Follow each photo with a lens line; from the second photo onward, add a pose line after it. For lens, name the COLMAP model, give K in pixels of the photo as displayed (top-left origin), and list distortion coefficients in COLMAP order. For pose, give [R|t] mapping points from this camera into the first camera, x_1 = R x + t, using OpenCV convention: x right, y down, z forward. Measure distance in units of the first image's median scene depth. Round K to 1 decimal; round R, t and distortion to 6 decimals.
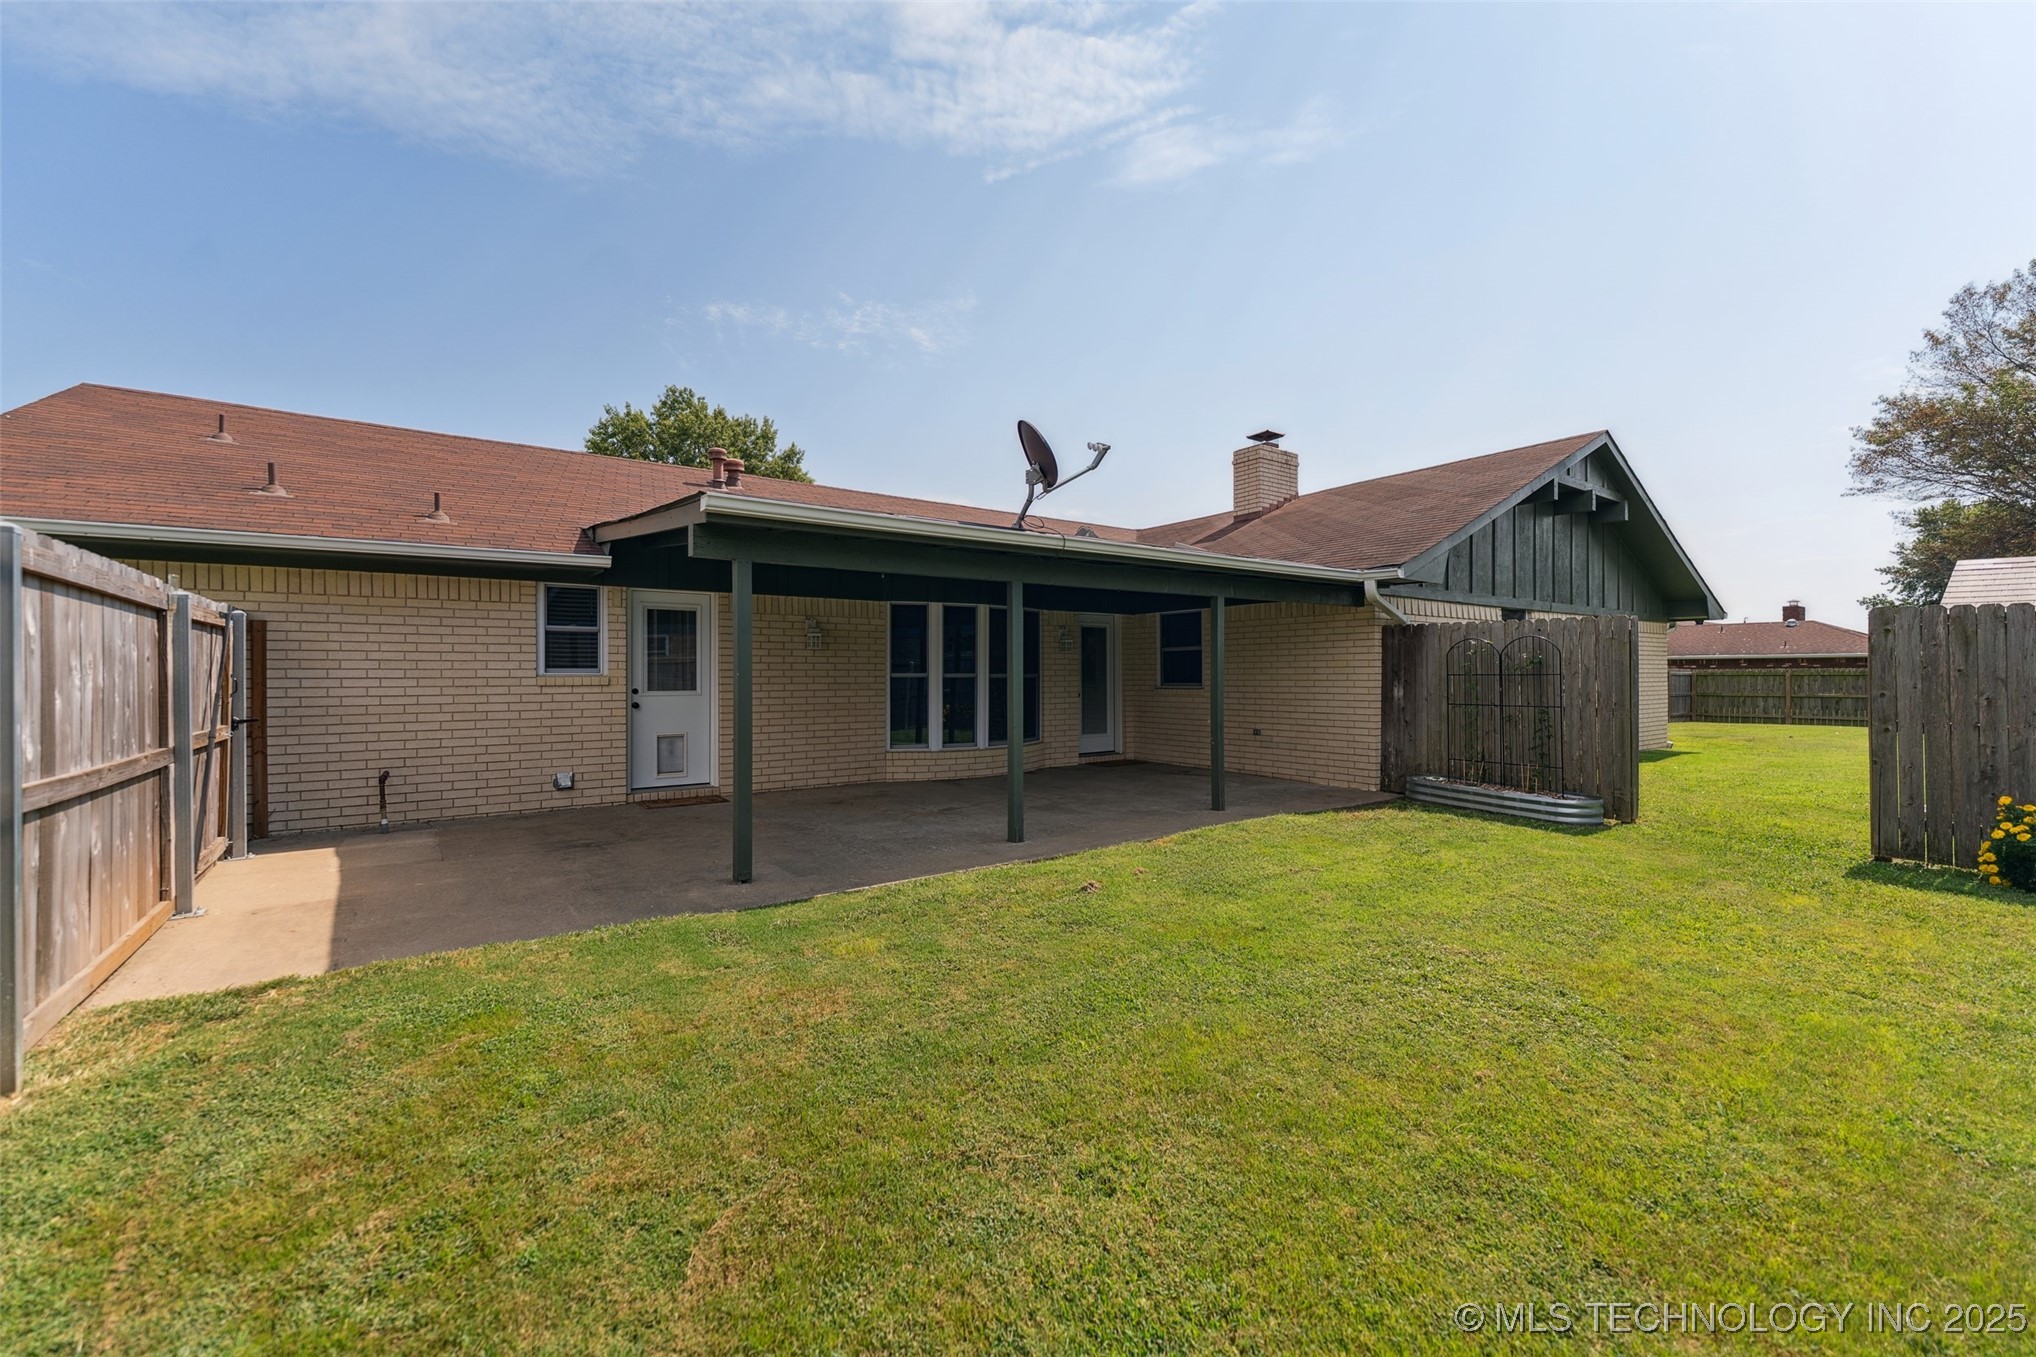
lens RADIAL K [[831.5, 0, 1001.5], [0, 831.5, 655.6], [0, 0, 1]] dist [0.000851, 0.000199]
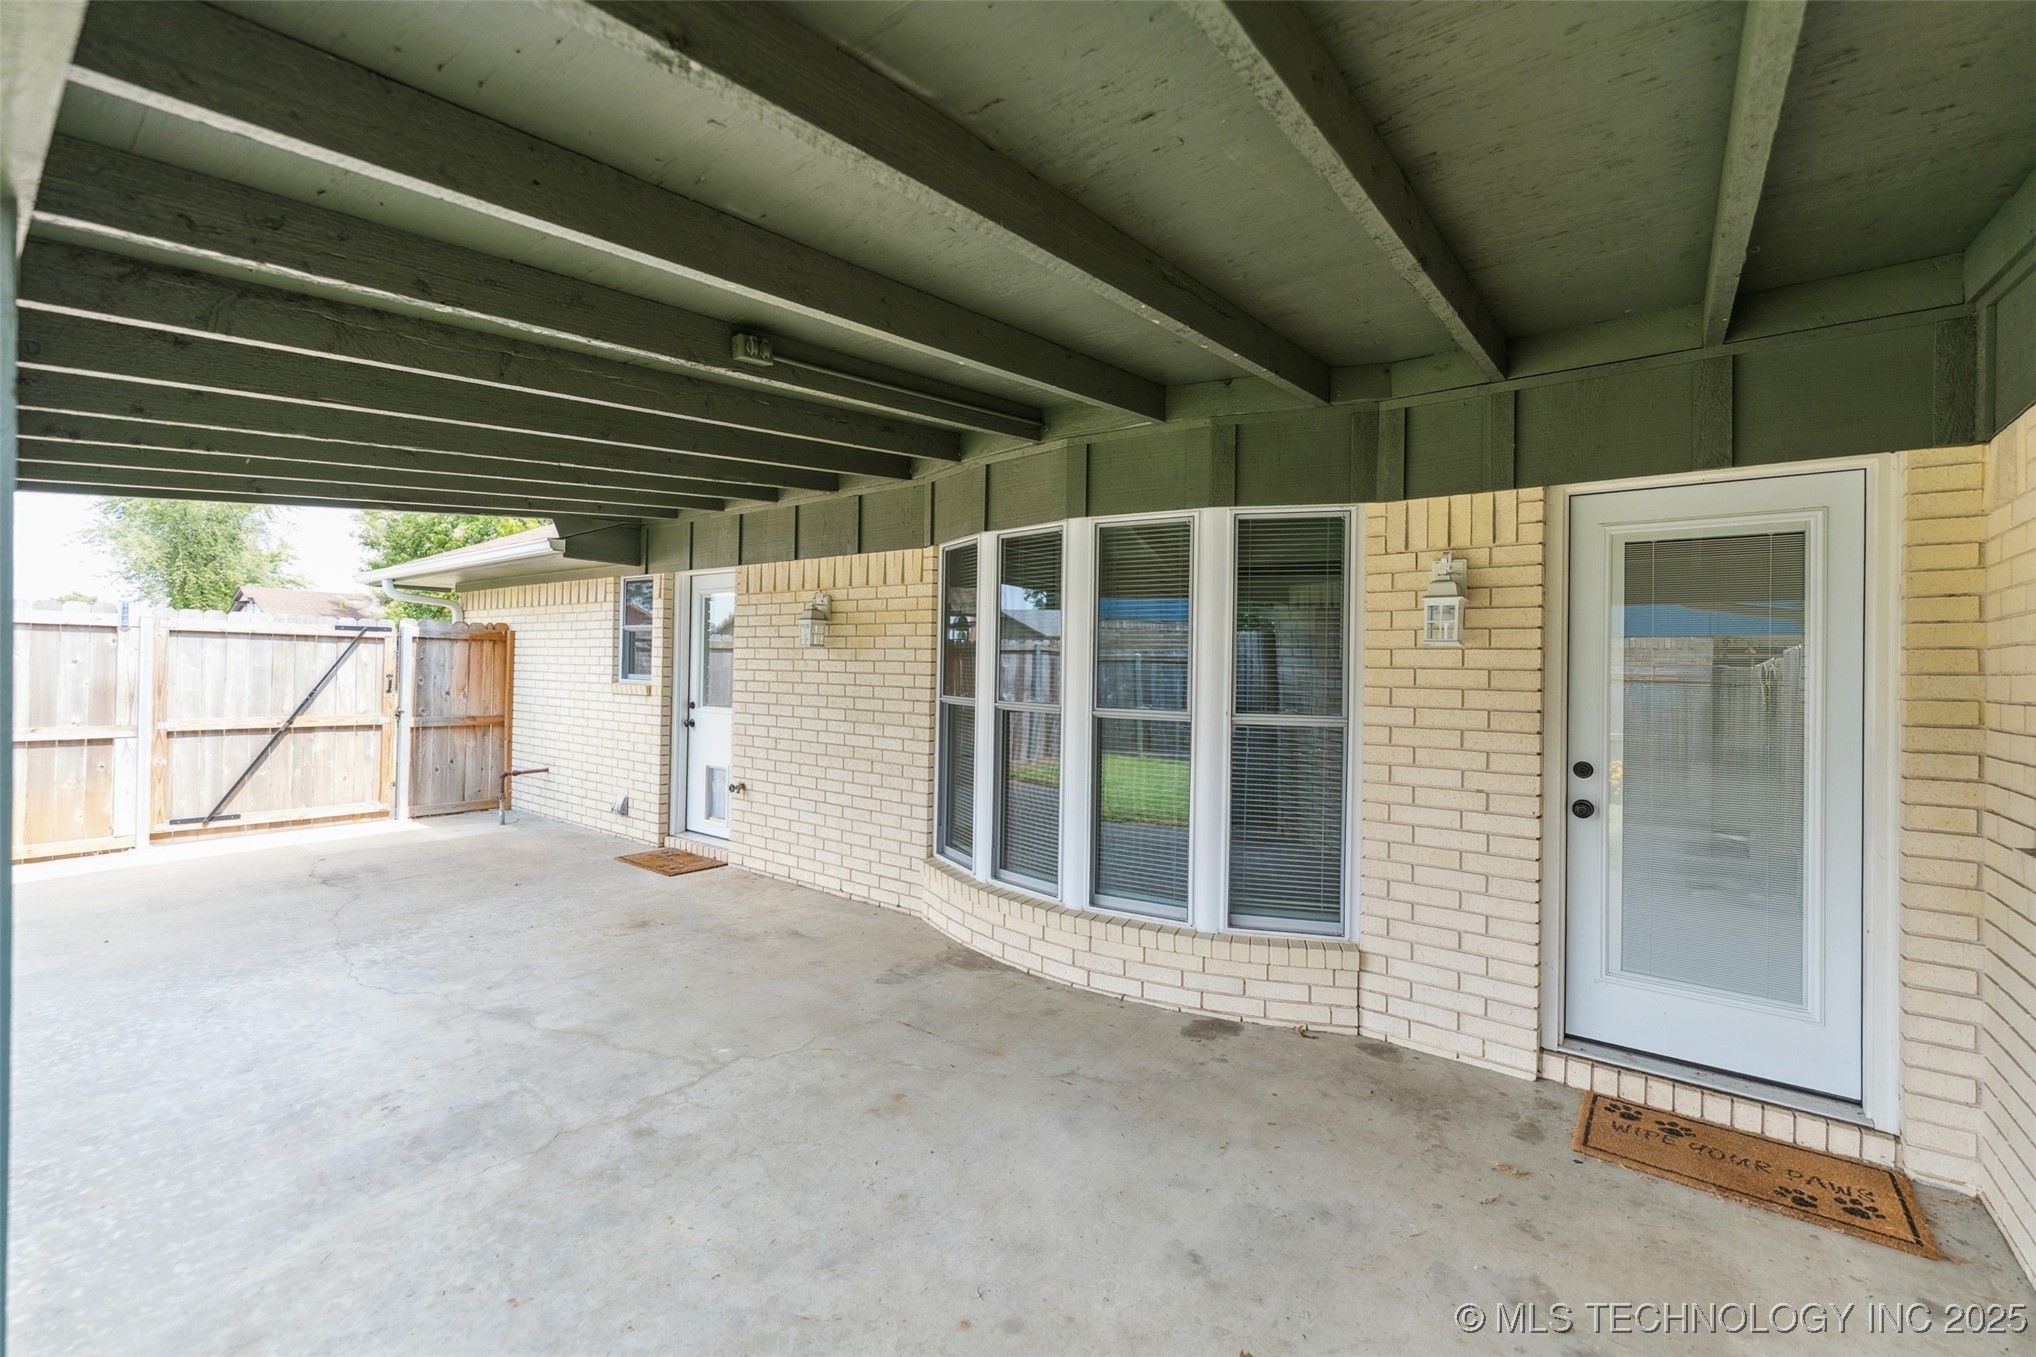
lens RADIAL K [[825.5, 0, 1008.9], [0, 825.5, 664.0], [0, 0, 1]] dist [0.000346, -0.000262]
pose [[0.300615, 0.000522, -0.953745, 0.346838], [-0.001738, 0.999998, 0.000000, 0.003433], [0.953744, 0.001657, 0.300616, 0.934317]]
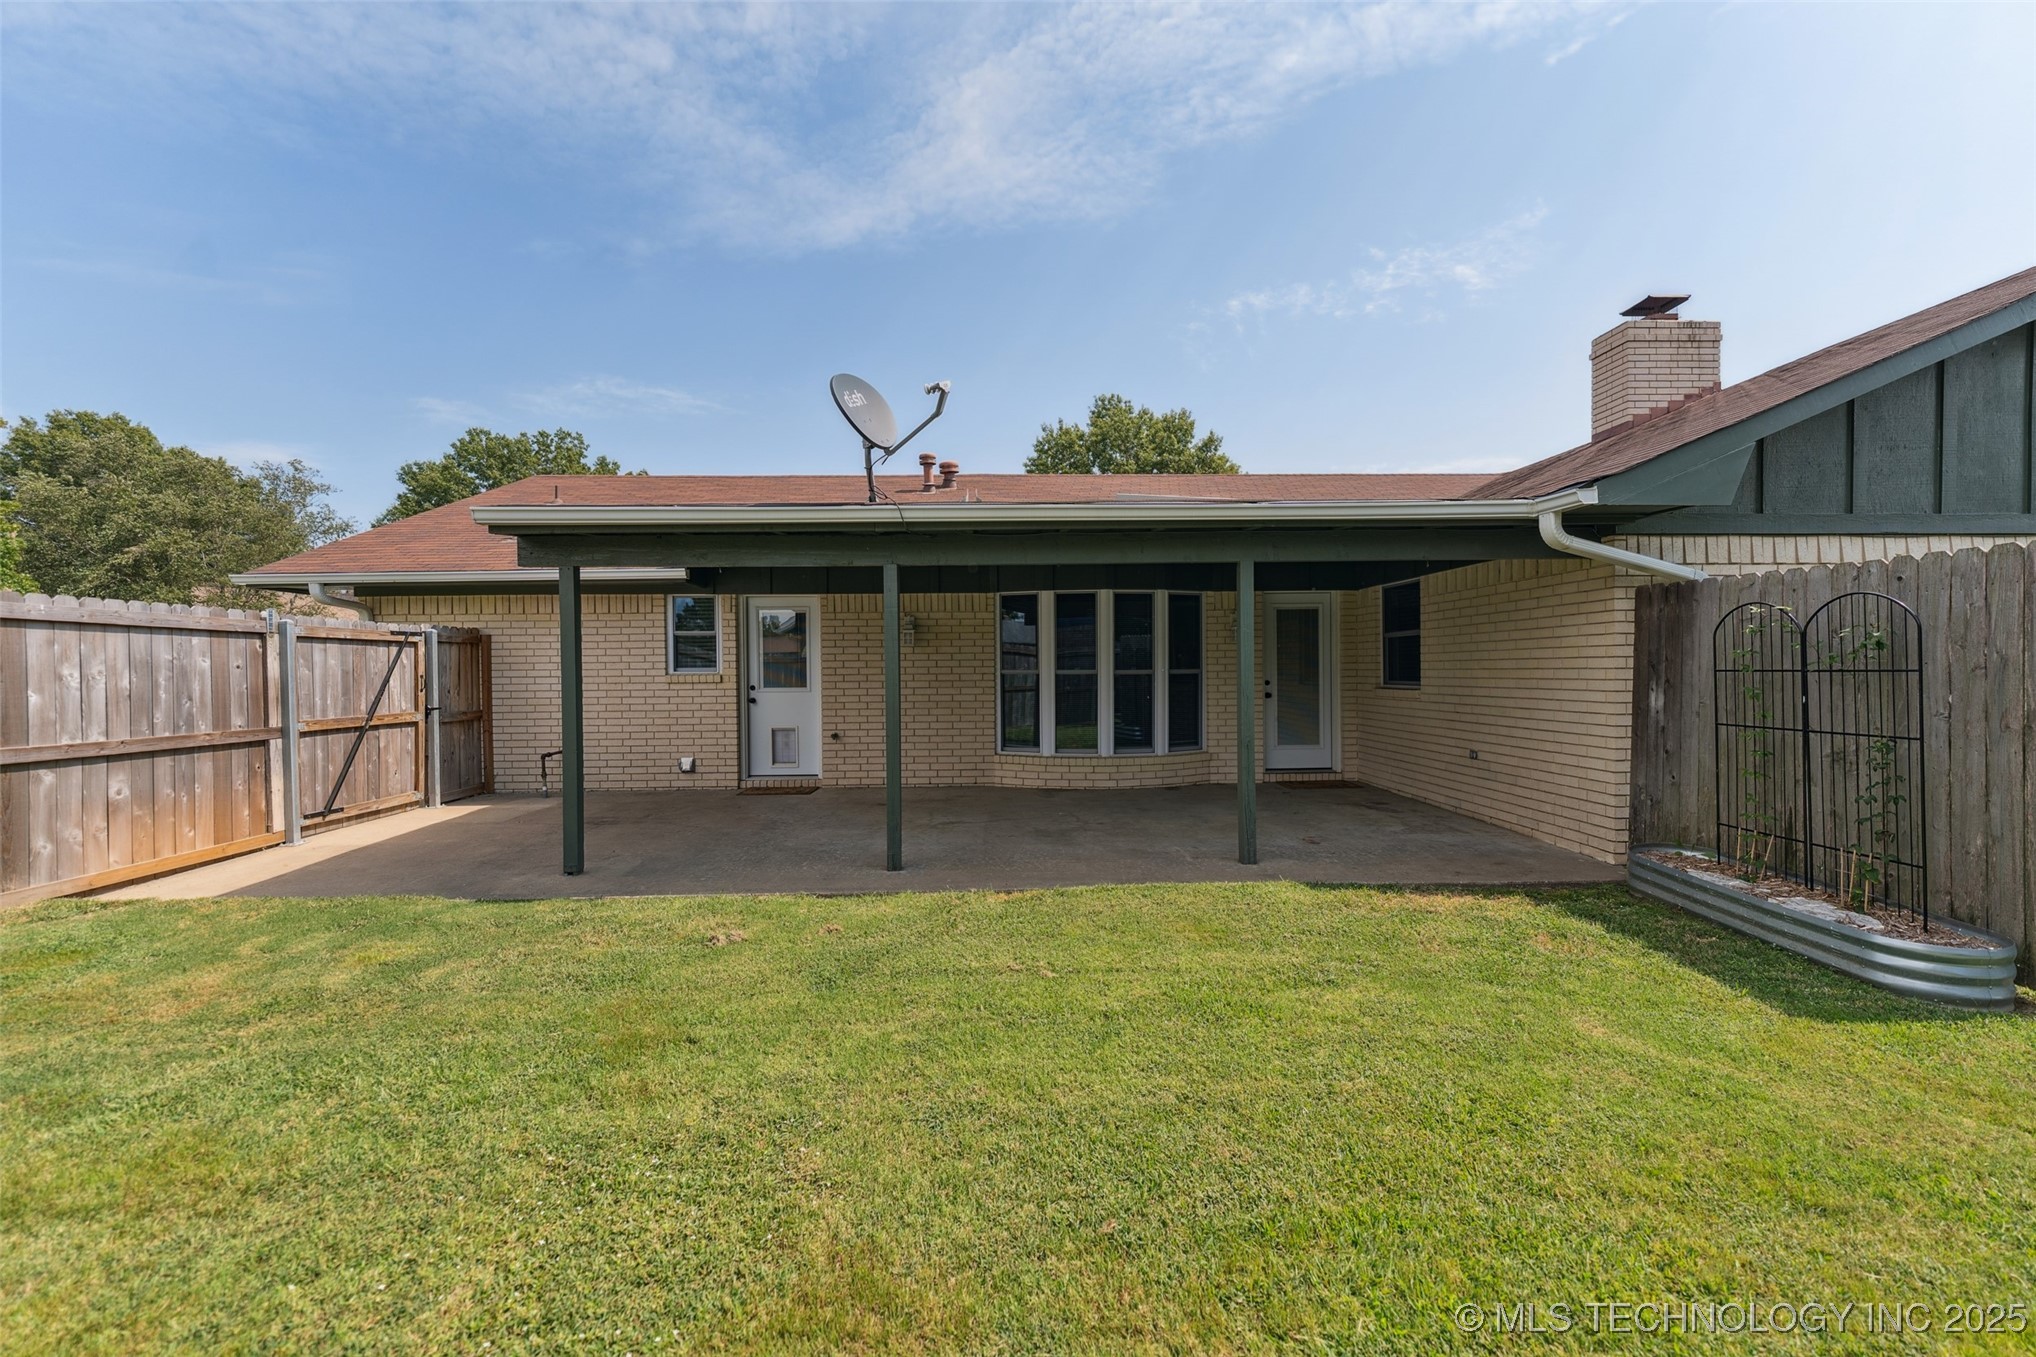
lens RADIAL K [[825.5, 0, 1008.9], [0, 825.5, 664.0], [0, 0, 1]] dist [0.000346, -0.000262]
pose [[0.823982, -0.007608, -0.566565, 0.413192], [0.018968, 0.999720, 0.014161, 0.001914], [0.566298, -0.022415, 0.823896, 0.257003]]
